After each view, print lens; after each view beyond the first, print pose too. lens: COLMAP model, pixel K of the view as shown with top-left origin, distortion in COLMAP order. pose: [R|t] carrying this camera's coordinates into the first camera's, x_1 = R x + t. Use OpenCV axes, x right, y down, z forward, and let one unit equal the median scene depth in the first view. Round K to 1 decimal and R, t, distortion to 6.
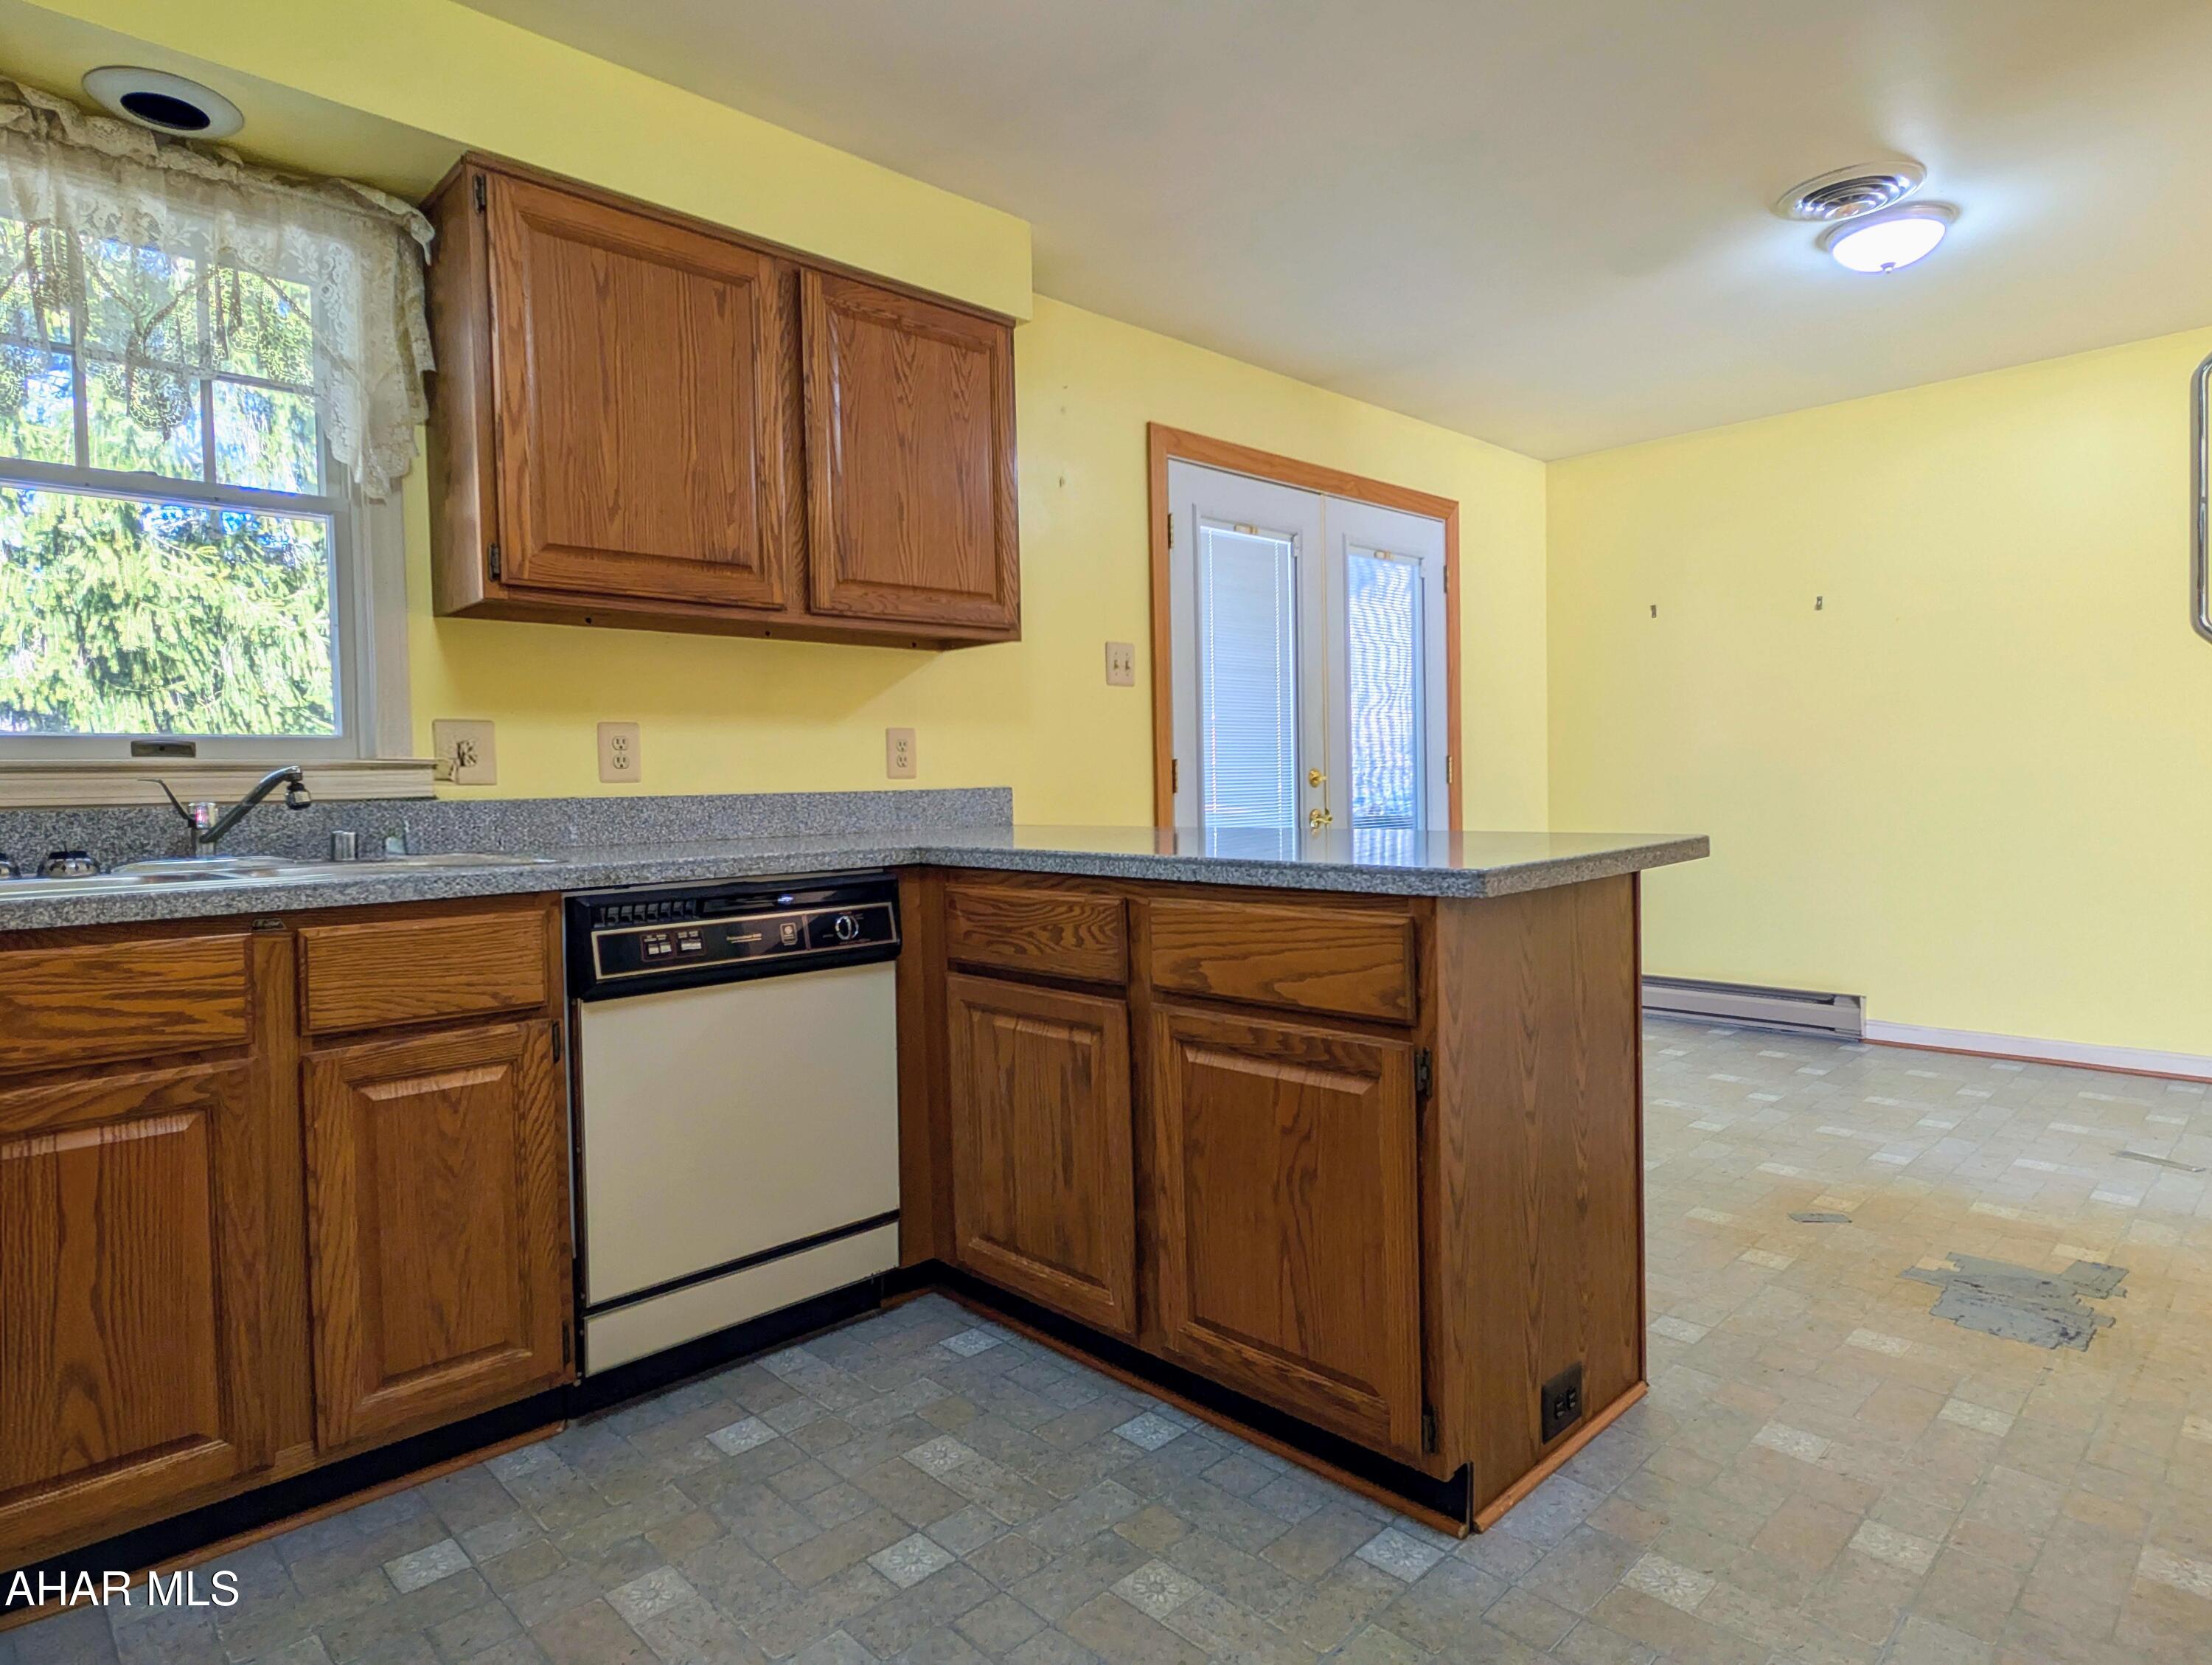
lens RADIAL K [[1261.4, 0, 1104.5], [0, 1261.4, 821.8], [0, 0, 1]] dist [0.000700, -0.000614]
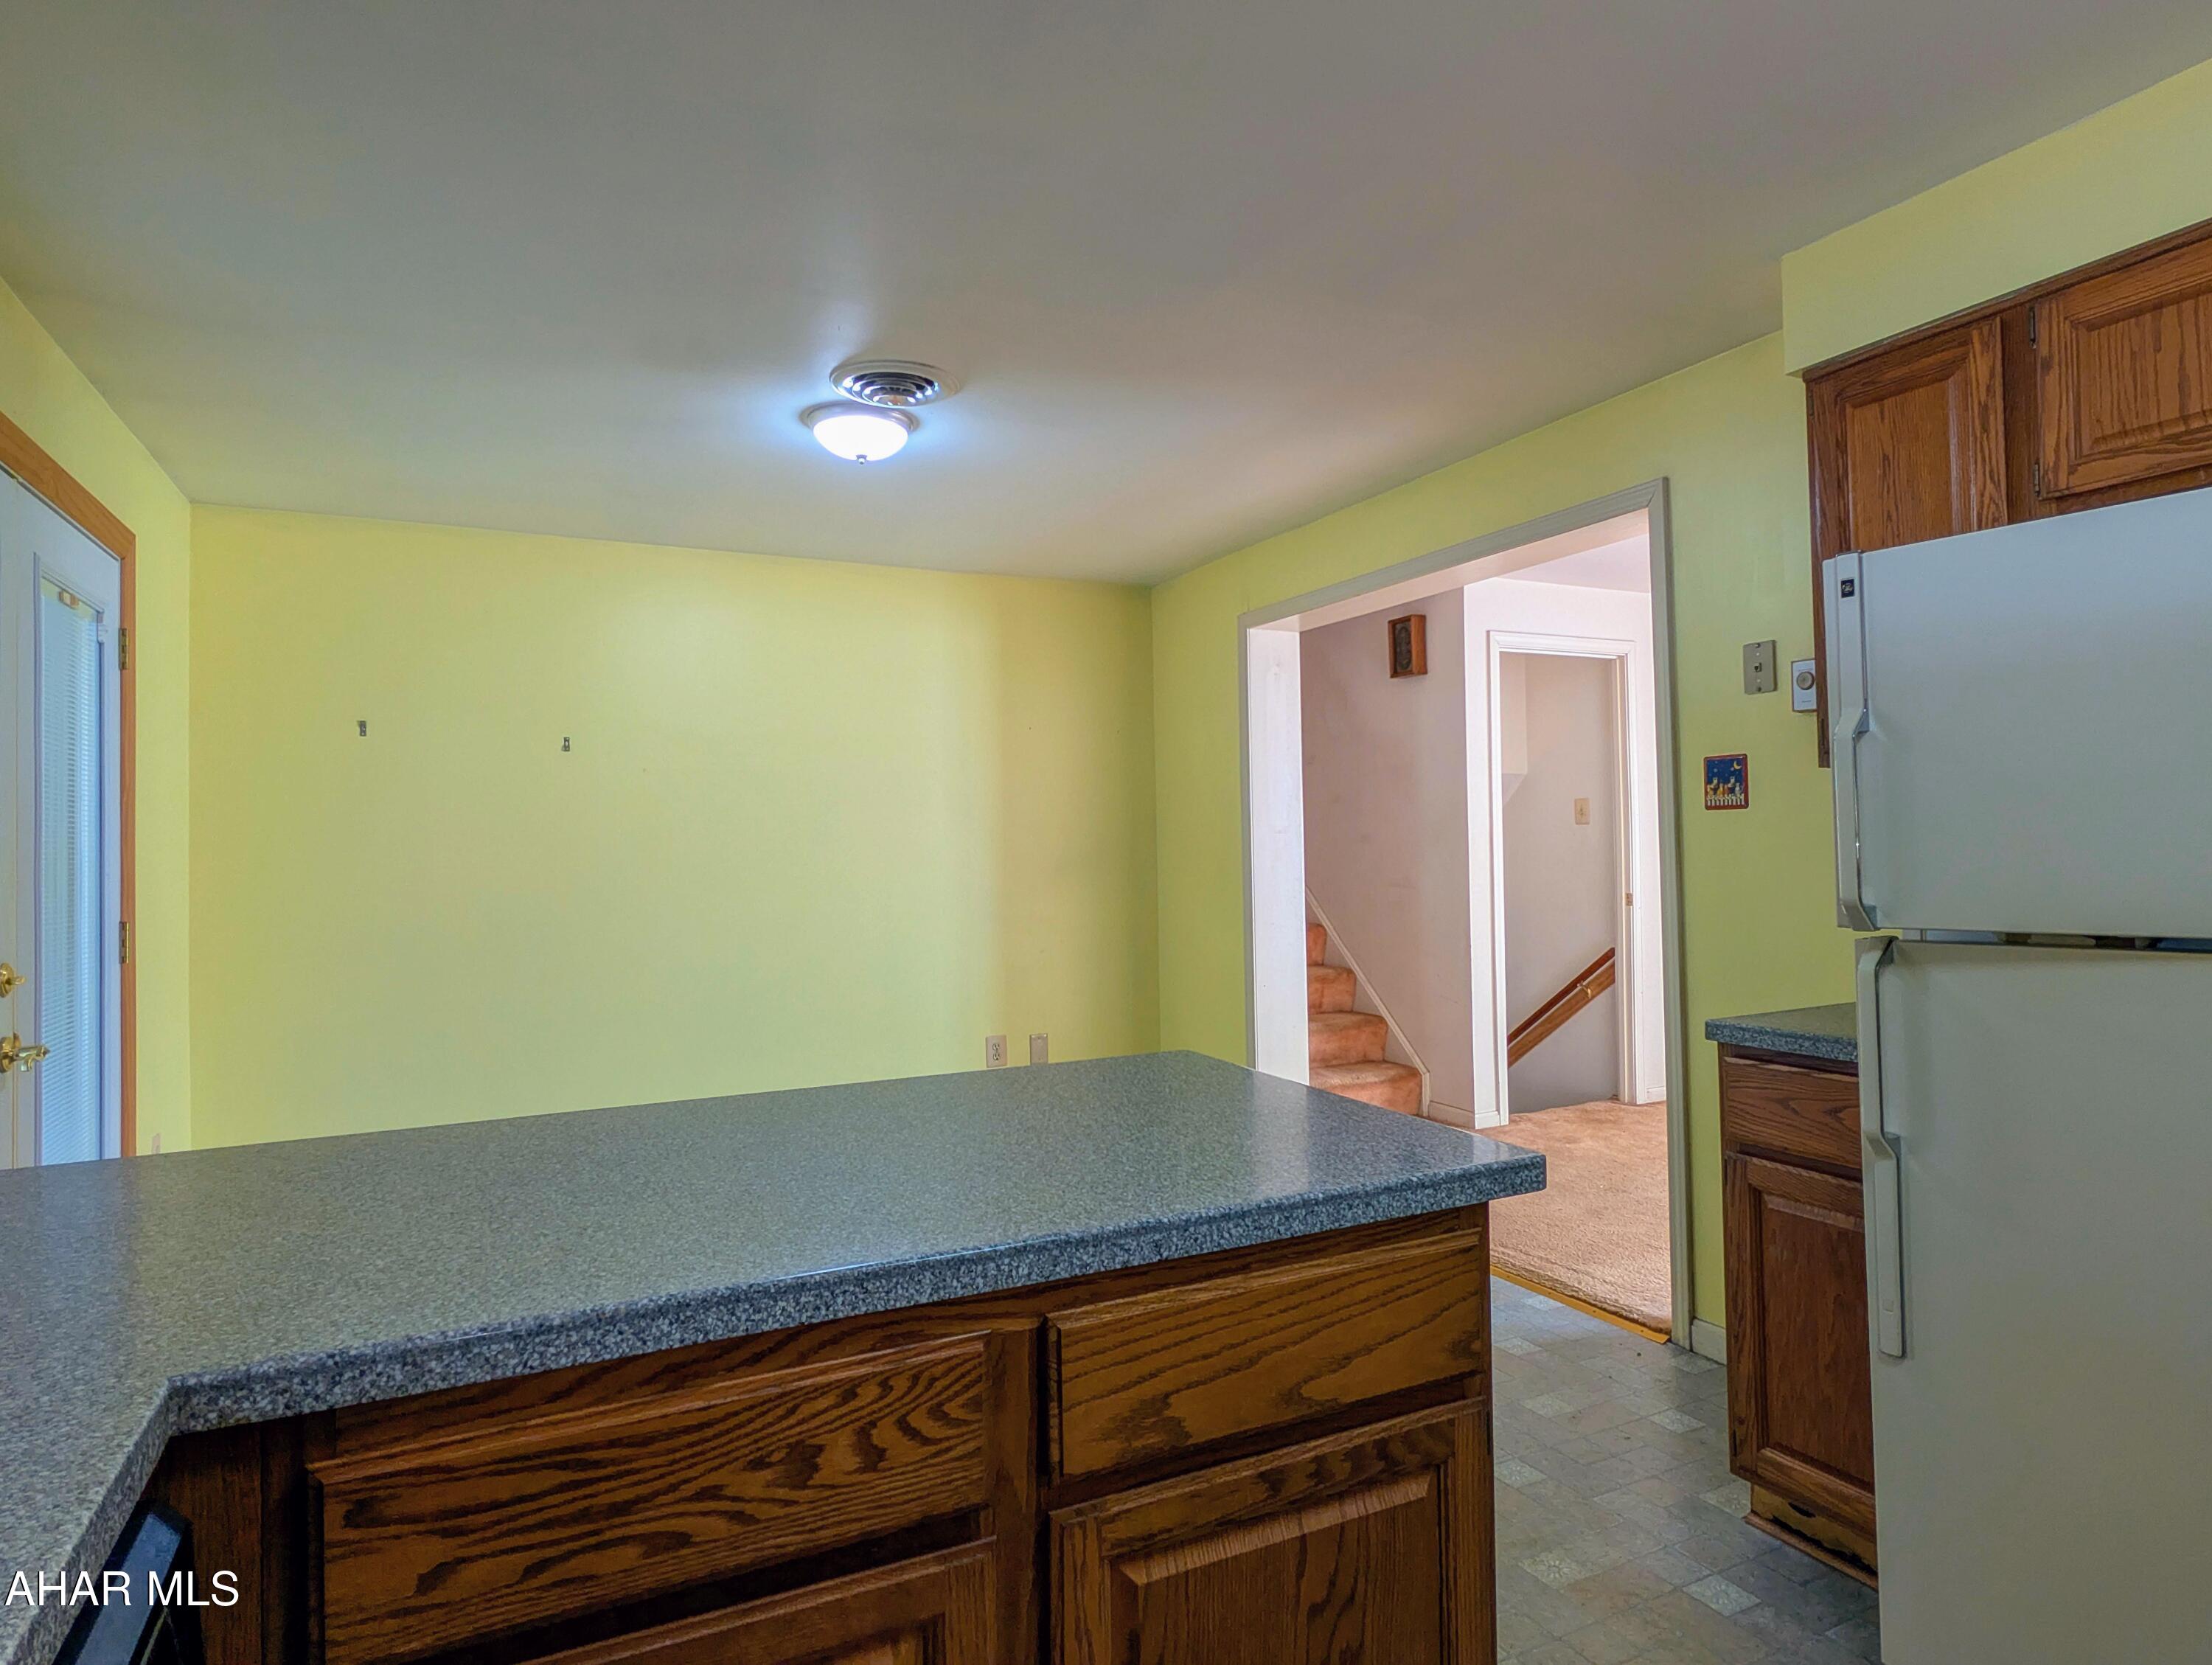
lens RADIAL K [[1261.4, 0, 1104.5], [0, 1261.4, 821.8], [0, 0, 1]] dist [0.000700, -0.000614]
pose [[0.298966, 0.035378, 0.953608, -0.484008], [0.041723, 0.997872, -0.050101, -0.123576], [-0.953351, 0.054766, 0.296854, 0.815948]]
